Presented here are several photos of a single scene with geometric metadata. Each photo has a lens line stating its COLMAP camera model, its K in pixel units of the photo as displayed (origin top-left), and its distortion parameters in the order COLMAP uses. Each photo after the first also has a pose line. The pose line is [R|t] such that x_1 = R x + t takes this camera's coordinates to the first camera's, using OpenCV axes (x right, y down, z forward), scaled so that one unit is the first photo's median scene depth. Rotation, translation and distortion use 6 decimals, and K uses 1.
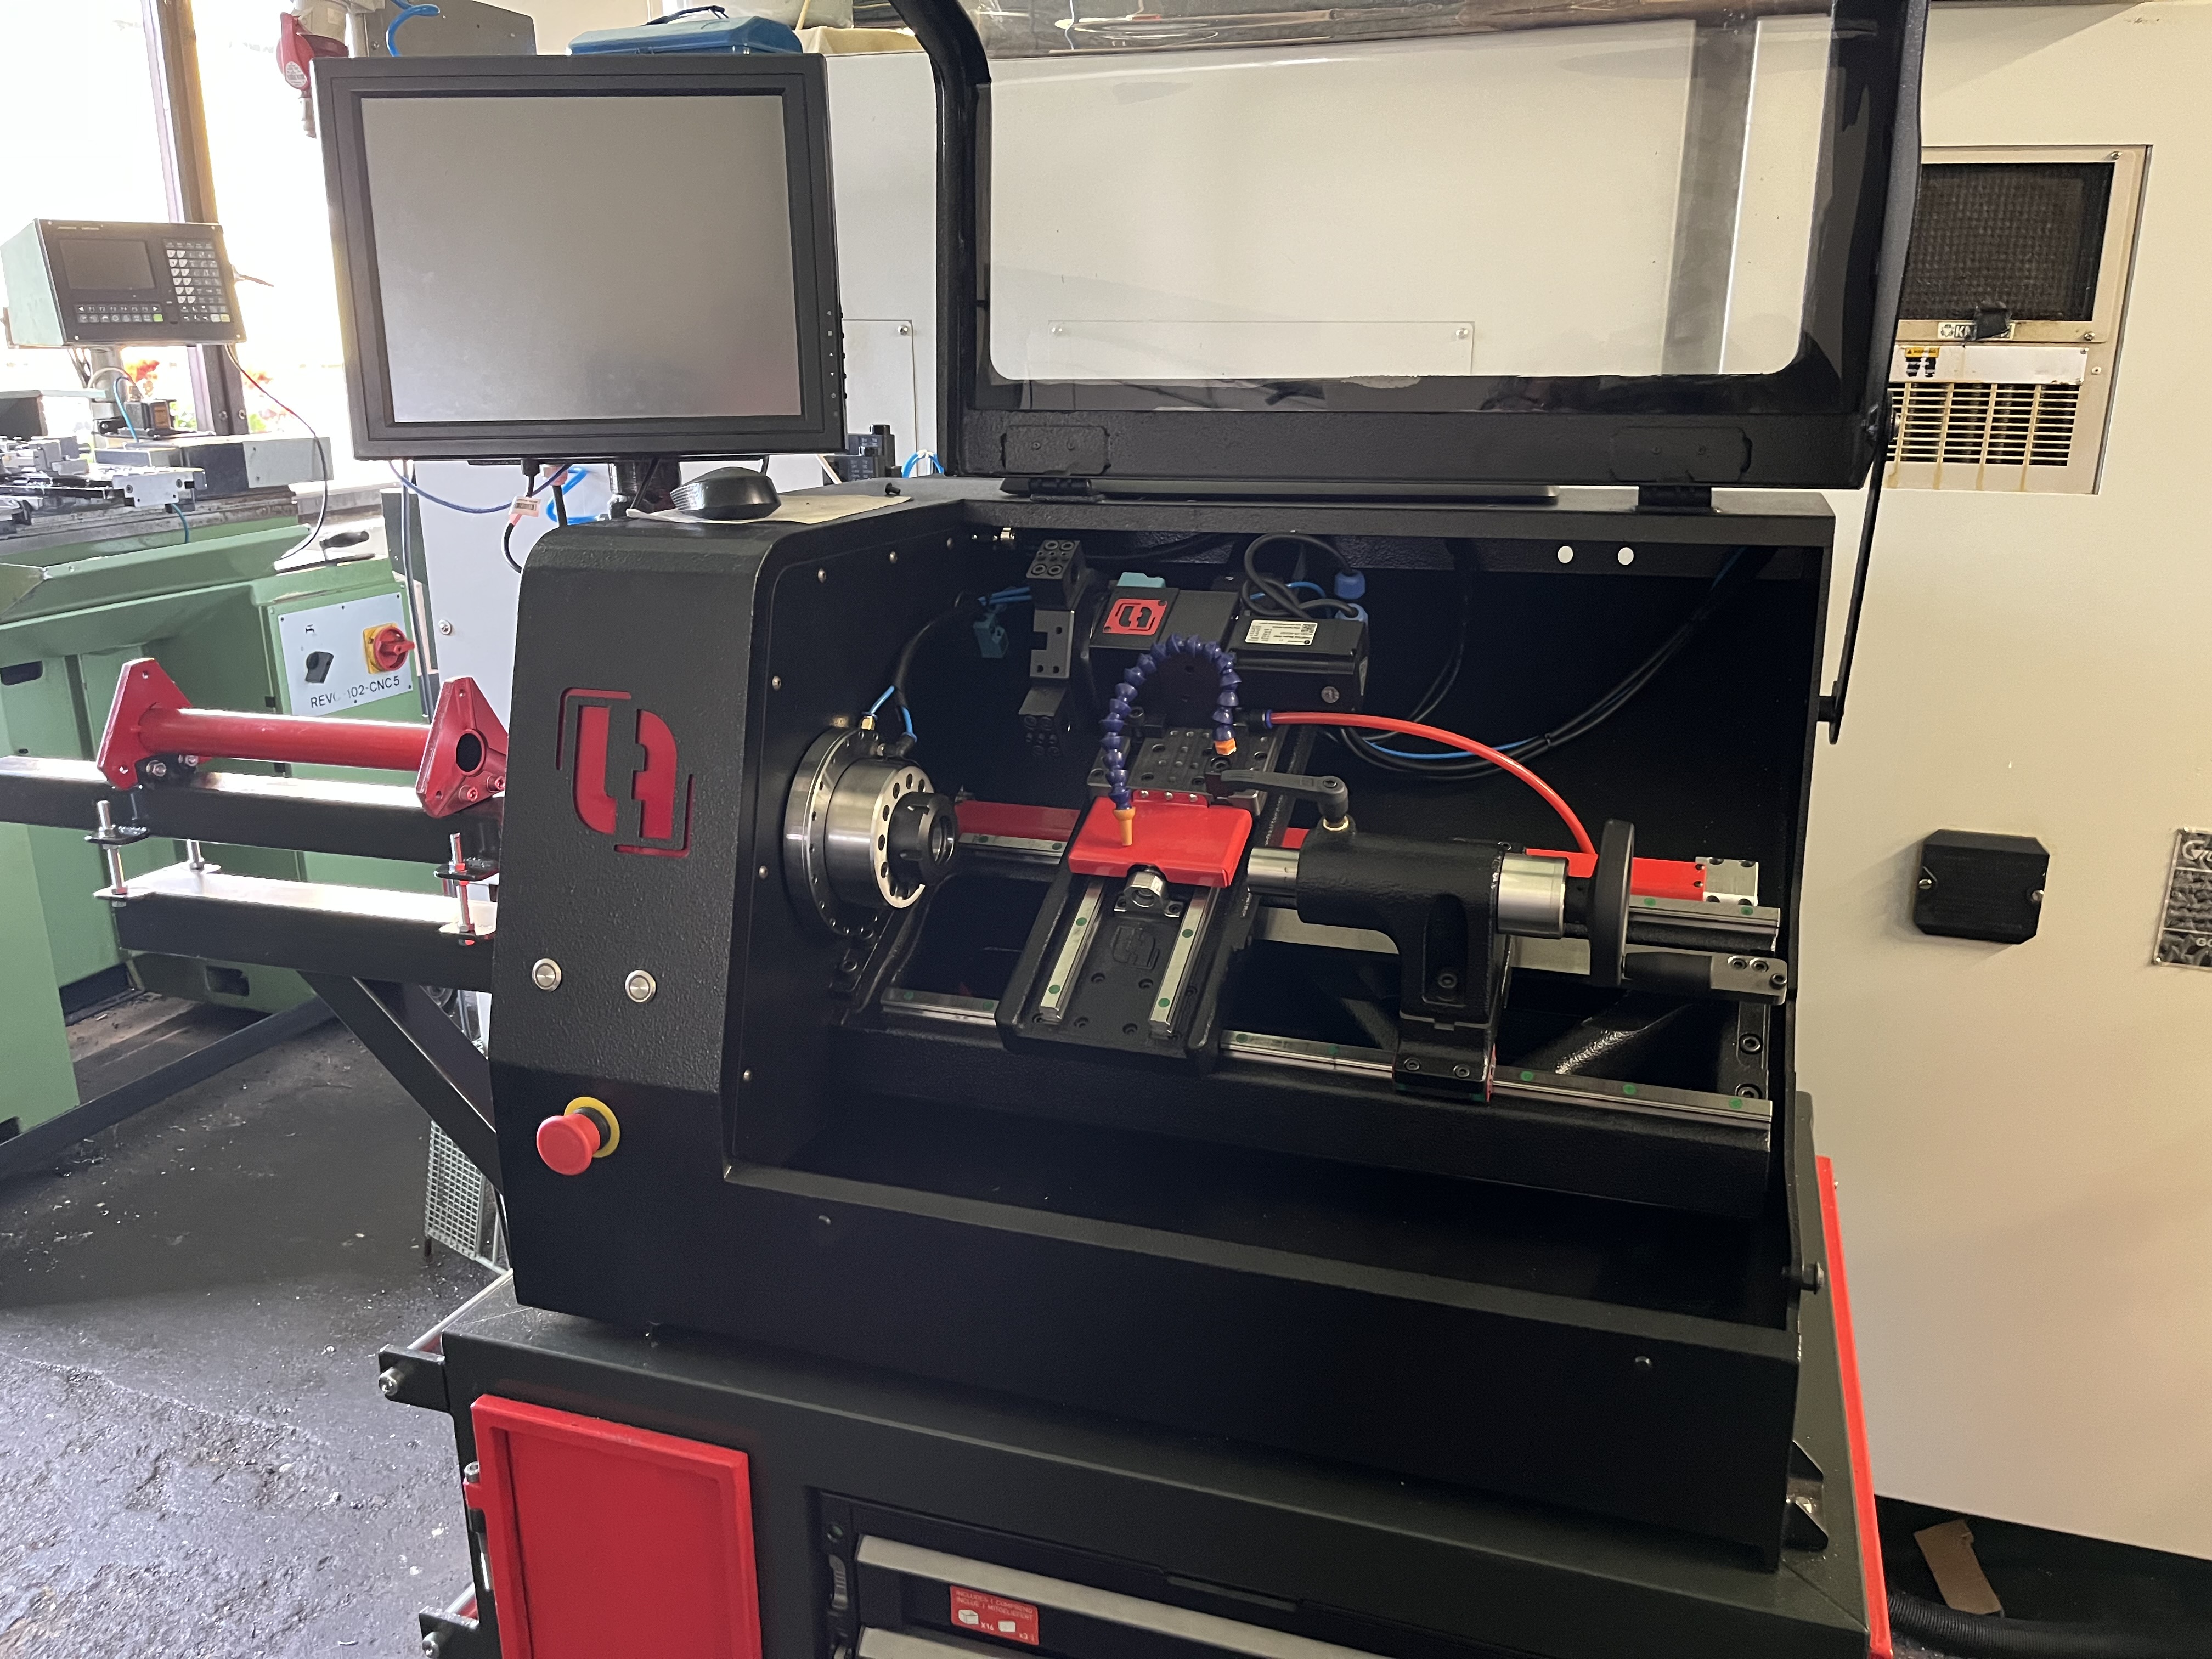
lens RADIAL K [[1678.8, 0, 1109.5], [0, 1678.8, 826.4], [0, 0, 1]] dist [0.083851, -0.116344]
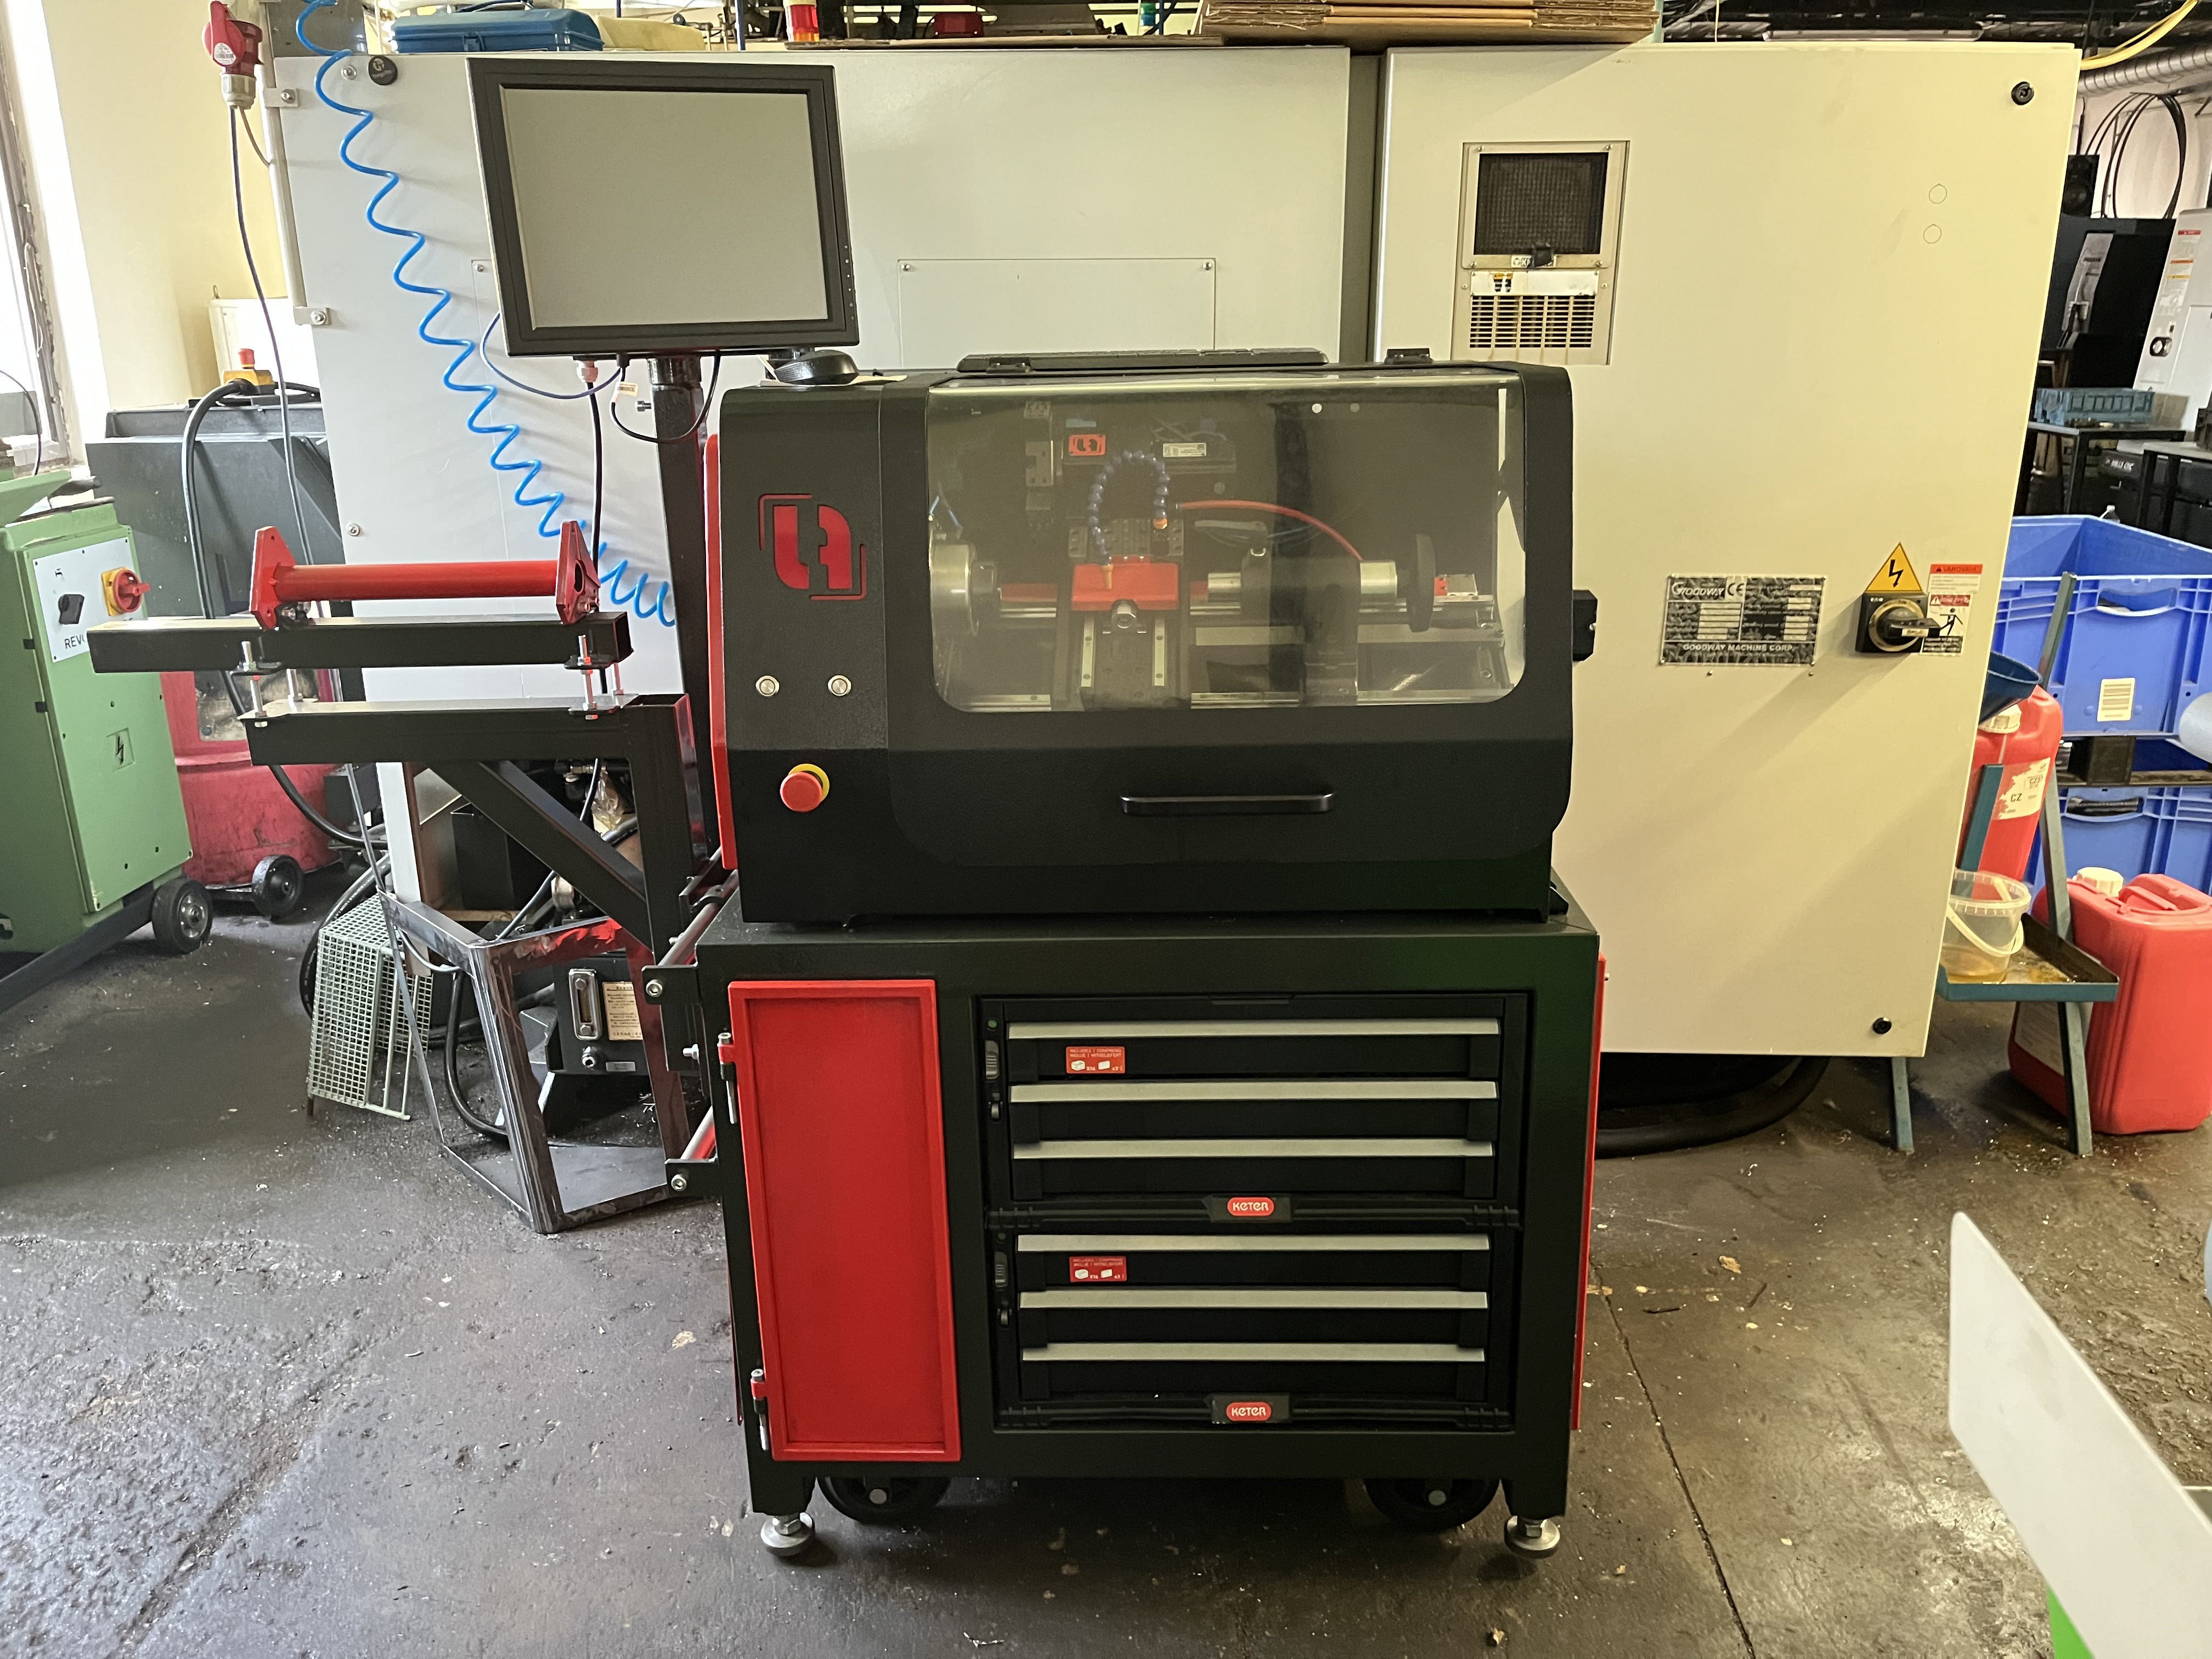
lens RADIAL K [[1694.8, 0, 1116.5], [0, 1694.8, 829.7], [0, 0, 1]] dist [0.067060, -0.109768]
pose [[0.954561, -0.096823, 0.281847, -0.359909], [0.091991, 0.995297, 0.030356, 0.149953], [-0.283461, -0.003050, 0.958979, -0.410343]]
